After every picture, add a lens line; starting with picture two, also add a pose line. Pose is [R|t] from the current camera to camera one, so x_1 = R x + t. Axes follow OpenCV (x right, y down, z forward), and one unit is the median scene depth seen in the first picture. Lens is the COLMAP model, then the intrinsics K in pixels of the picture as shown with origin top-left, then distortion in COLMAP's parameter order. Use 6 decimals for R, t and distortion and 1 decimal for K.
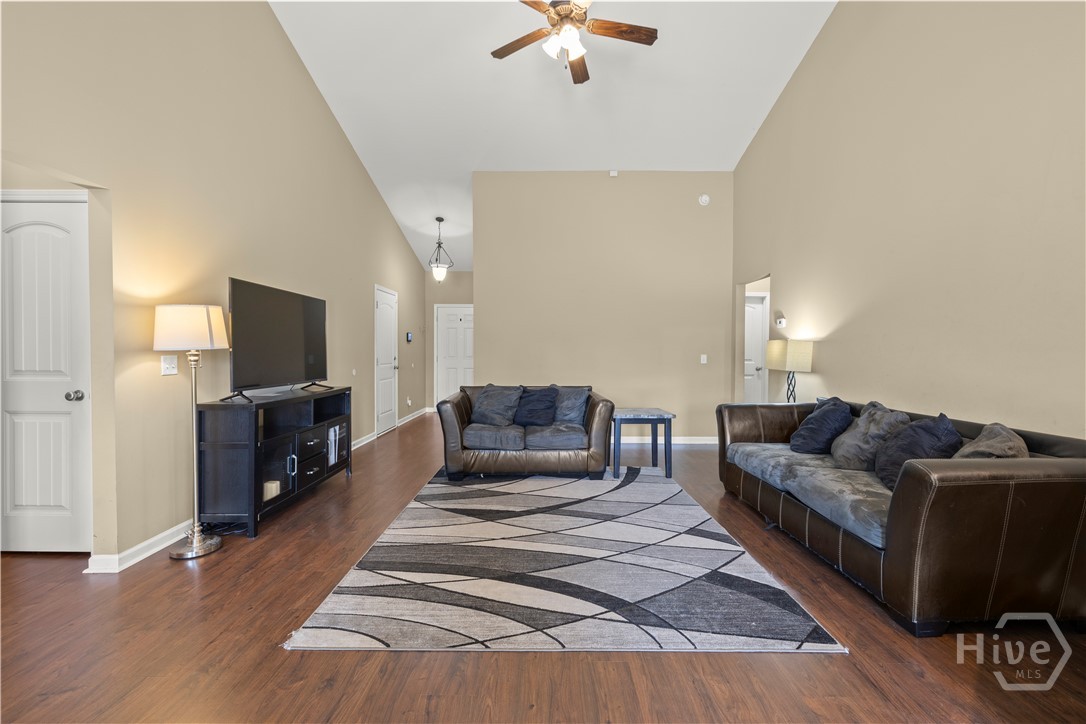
lens RADIAL K [[453.2, 0, 547.1], [0, 453.2, 354.7], [0, 0, 1]] dist [-0.000955, -0.000212]
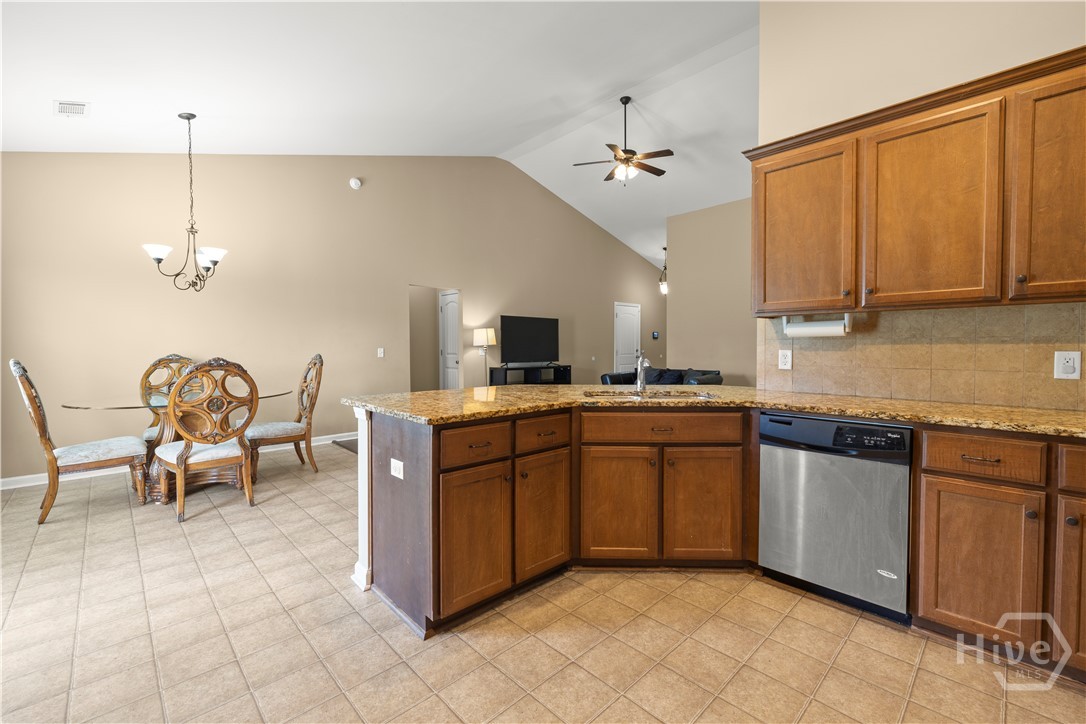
lens RADIAL K [[453.2, 0, 547.8], [0, 453.2, 361.5], [0, 0, 1]] dist [-0.000955, -0.000212]
pose [[0.698737, 0.028466, -0.714812, 1.347544], [-0.007453, 0.999443, 0.032515, -0.007247], [0.715340, -0.017392, 0.698560, -0.558429]]
